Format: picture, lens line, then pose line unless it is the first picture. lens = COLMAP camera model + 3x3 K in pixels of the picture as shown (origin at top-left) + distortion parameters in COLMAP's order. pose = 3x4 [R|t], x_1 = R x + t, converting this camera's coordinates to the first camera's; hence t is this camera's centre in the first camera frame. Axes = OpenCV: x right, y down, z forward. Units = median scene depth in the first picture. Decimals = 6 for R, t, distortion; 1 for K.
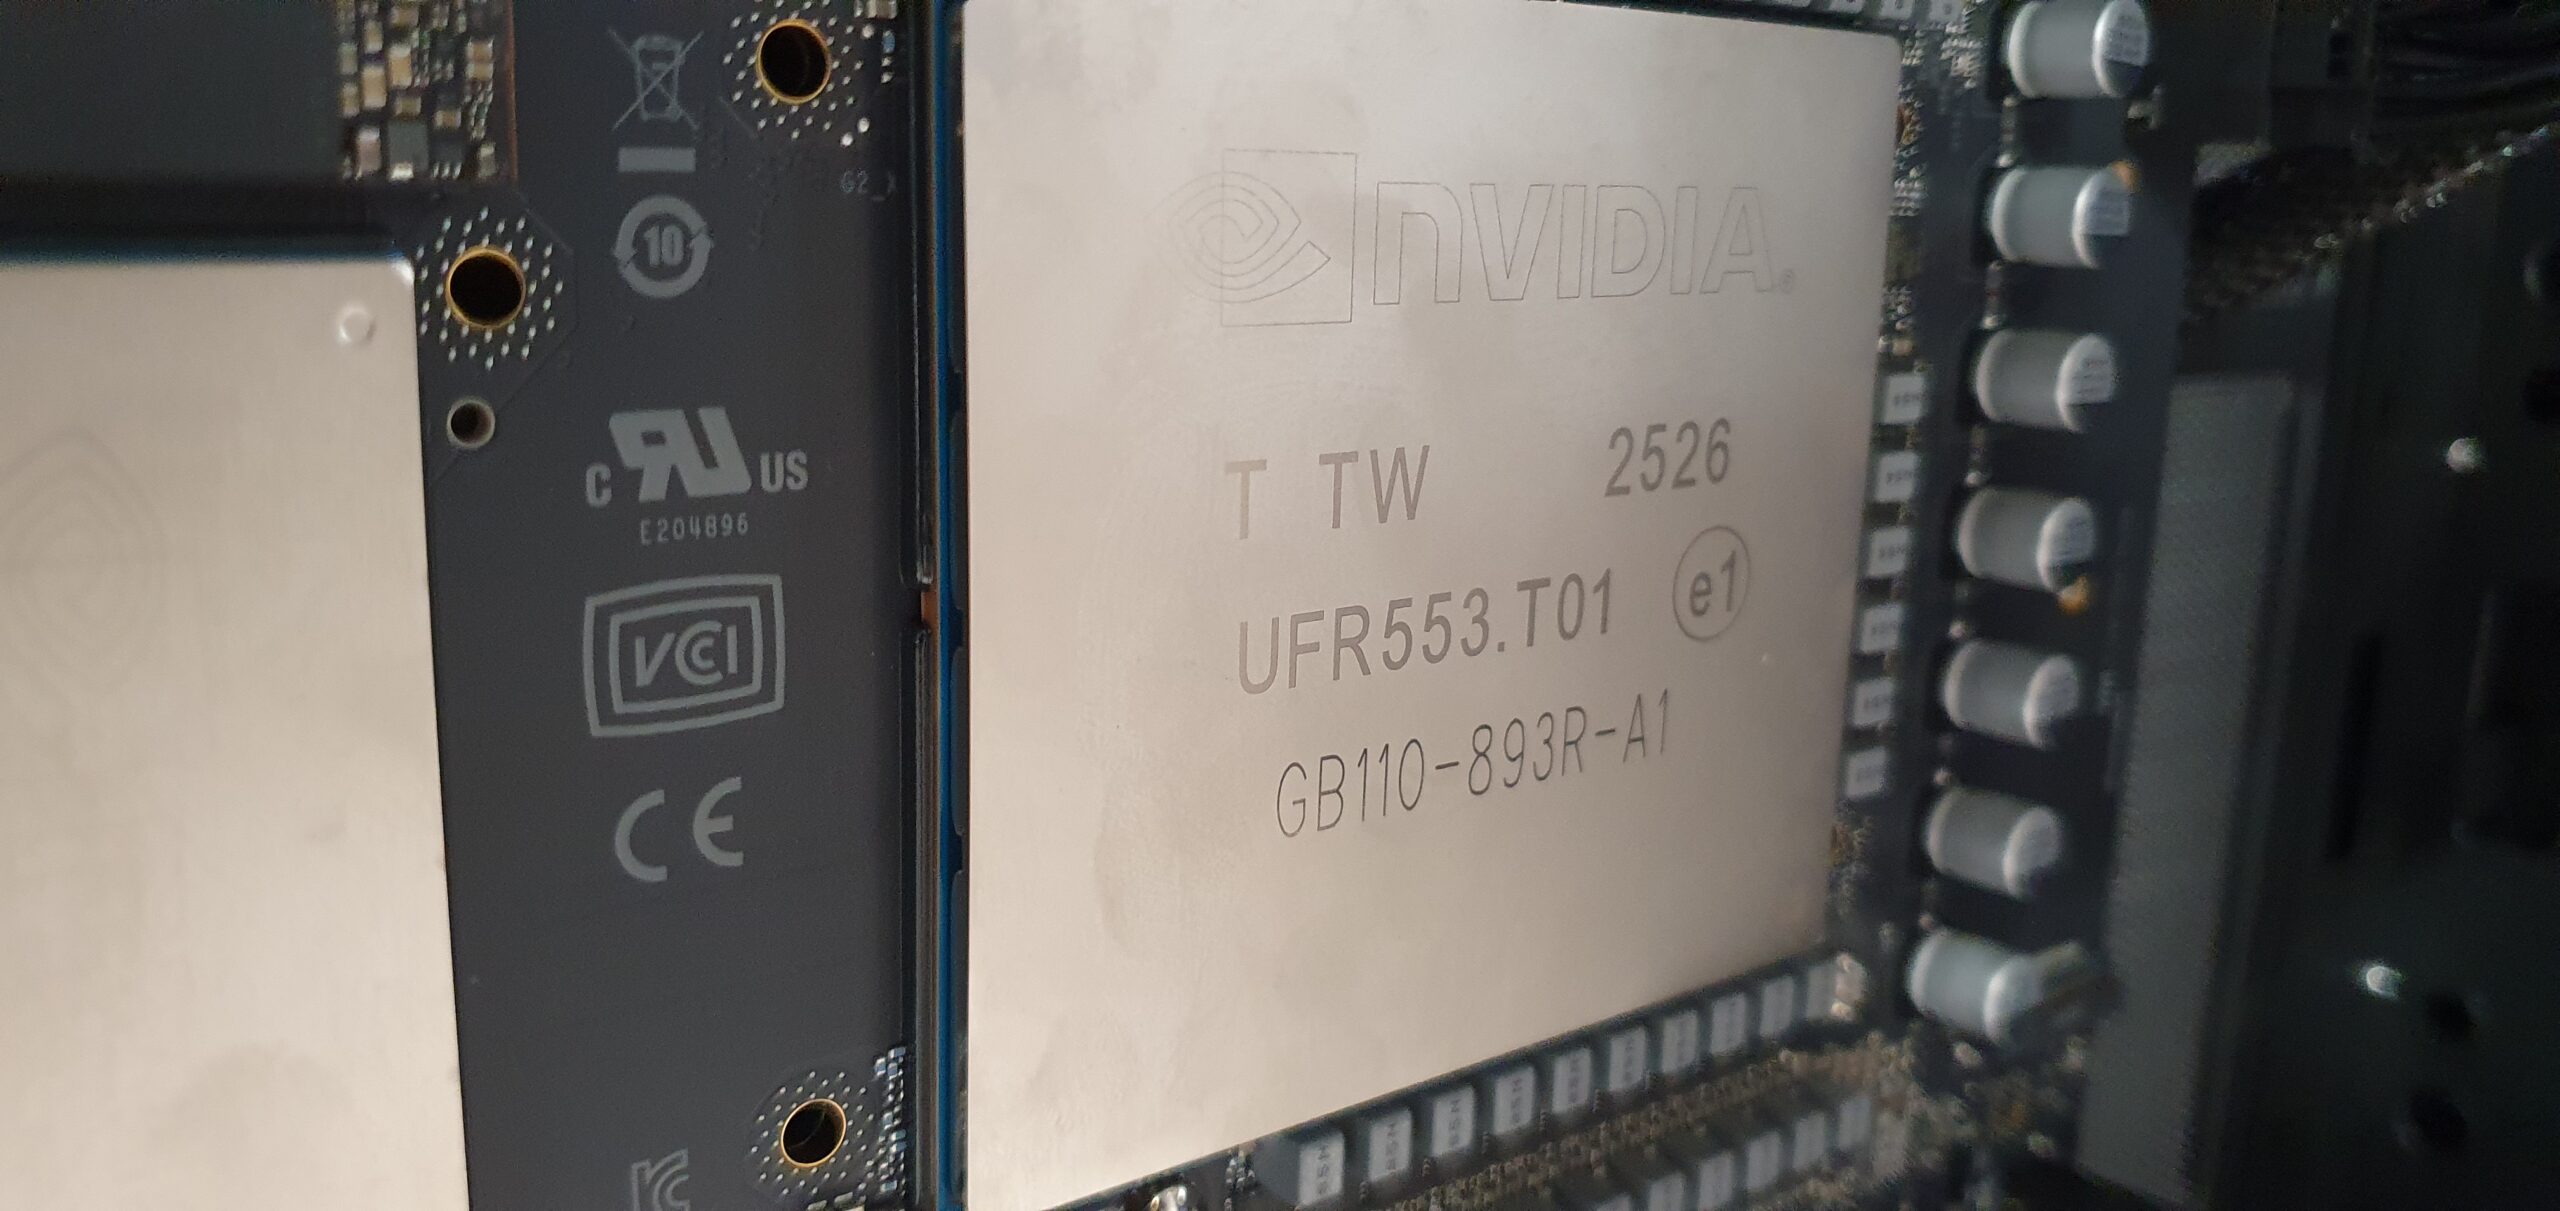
lens RADIAL K [[2105.9, 0, 1285.0], [0, 2105.9, 615.0], [0, 0, 1]] dist [-0.007631, -0.102256]
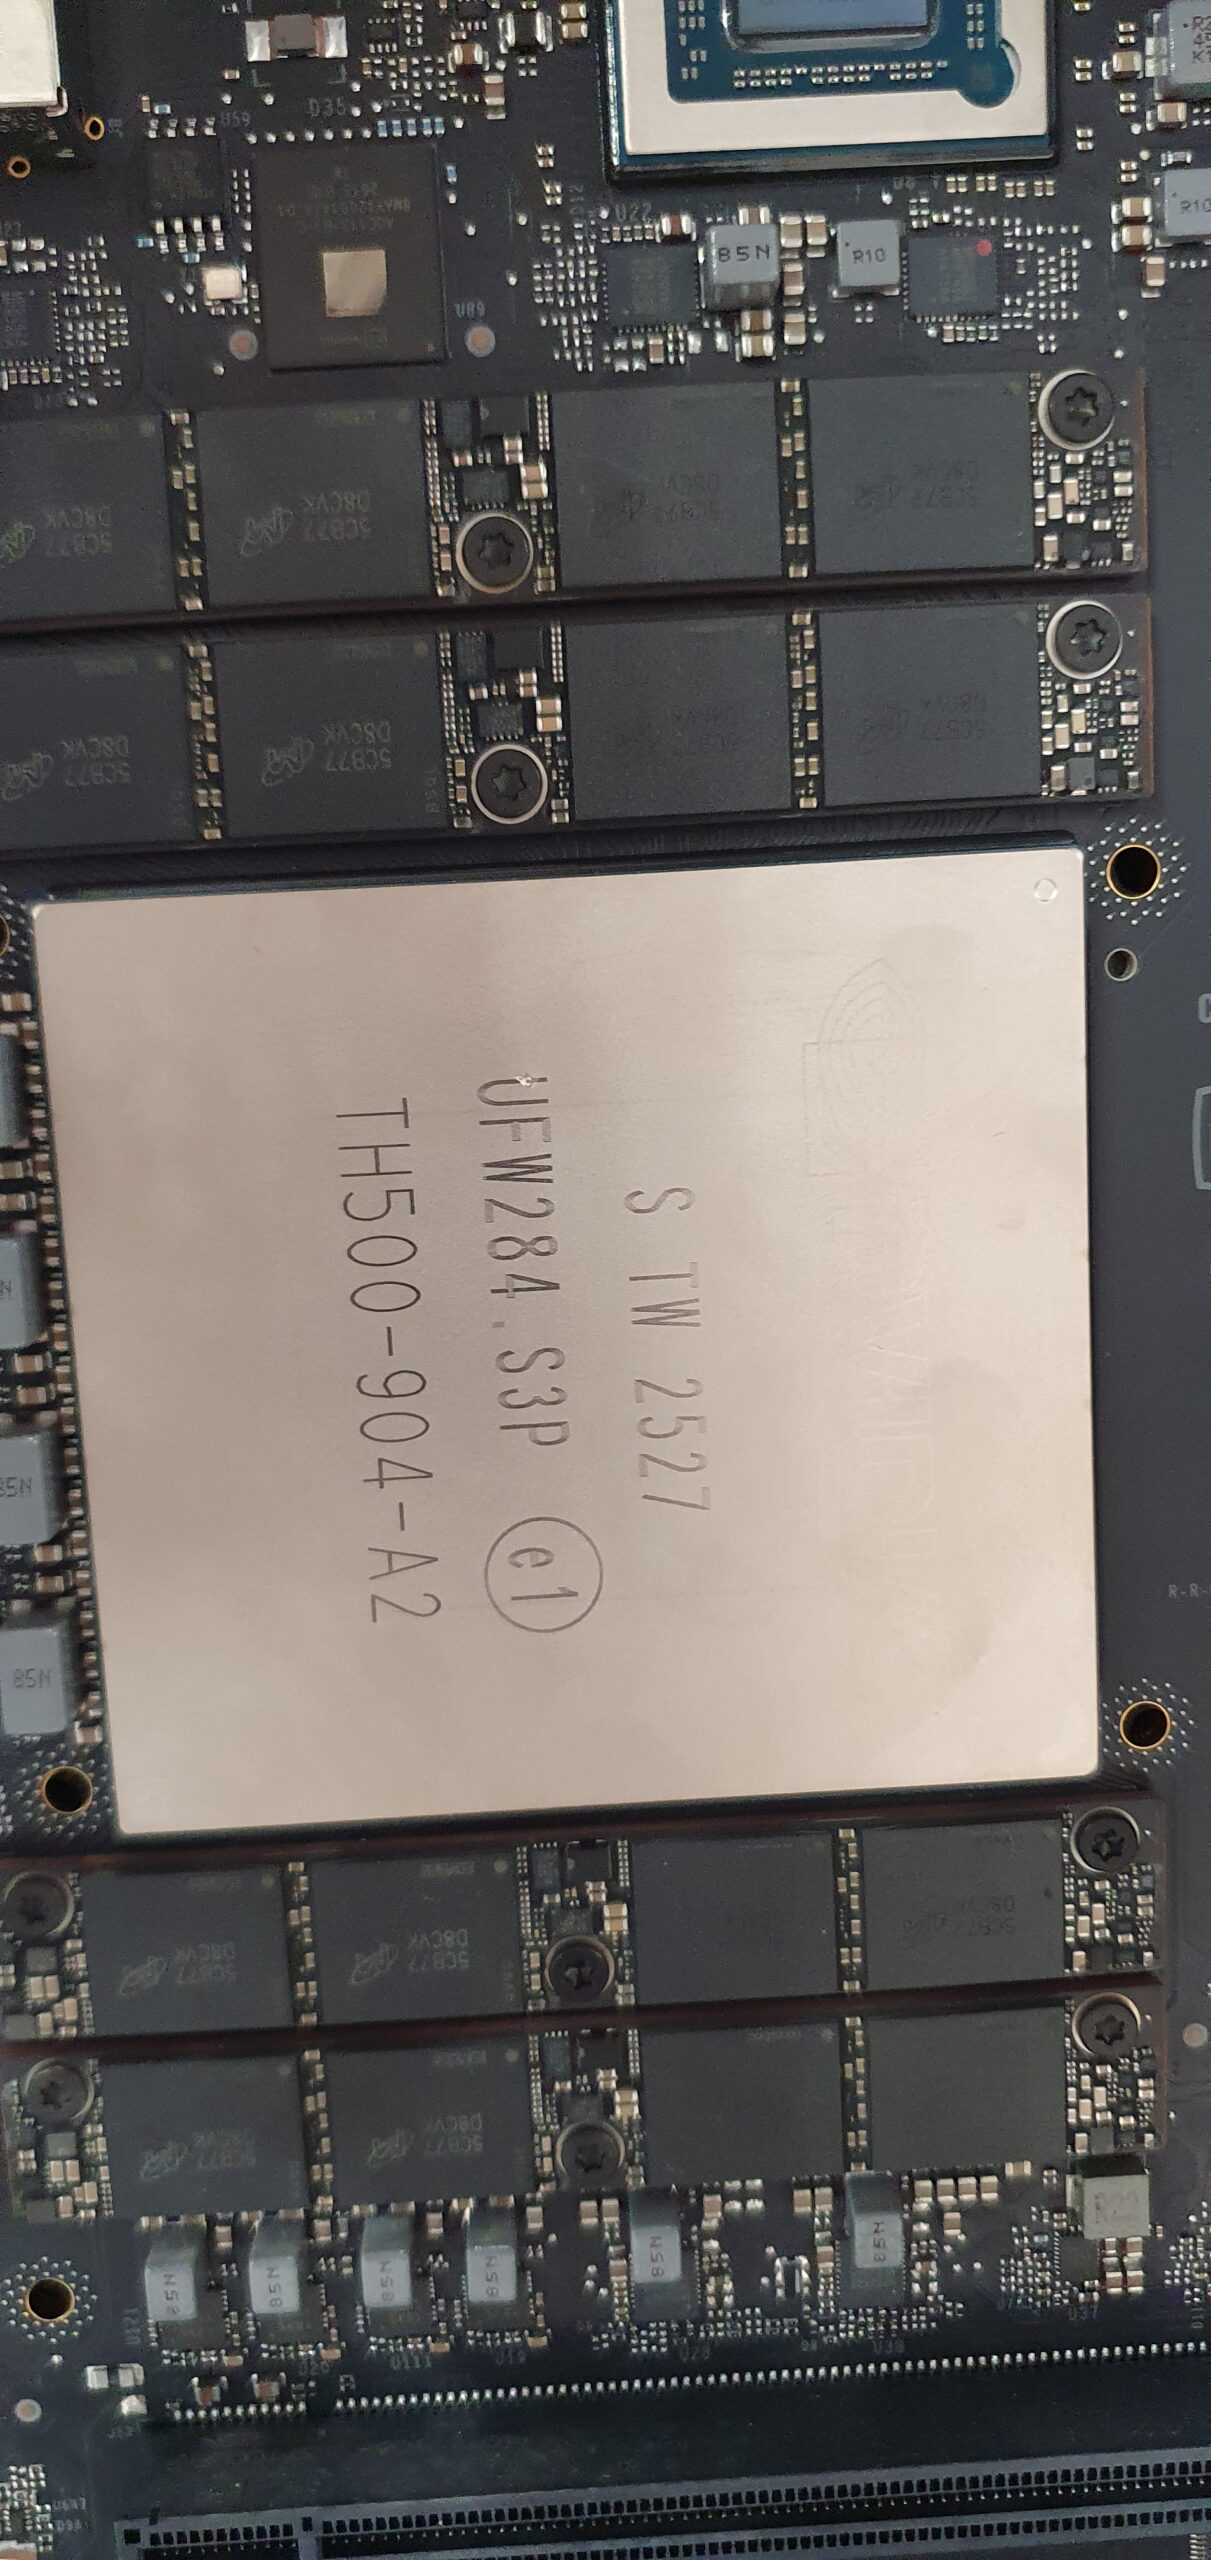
lens RADIAL K [[2043.1, 0, 613.4], [0, 2043.1, 1288.3], [0, 0, 1]] dist [-0.087232, 0.110298]
pose [[0.795528, 0.019740, -0.605596, 0.178734], [-0.051622, 0.998043, -0.035281, 0.187083], [0.603714, 0.059329, 0.794990, -0.305871]]
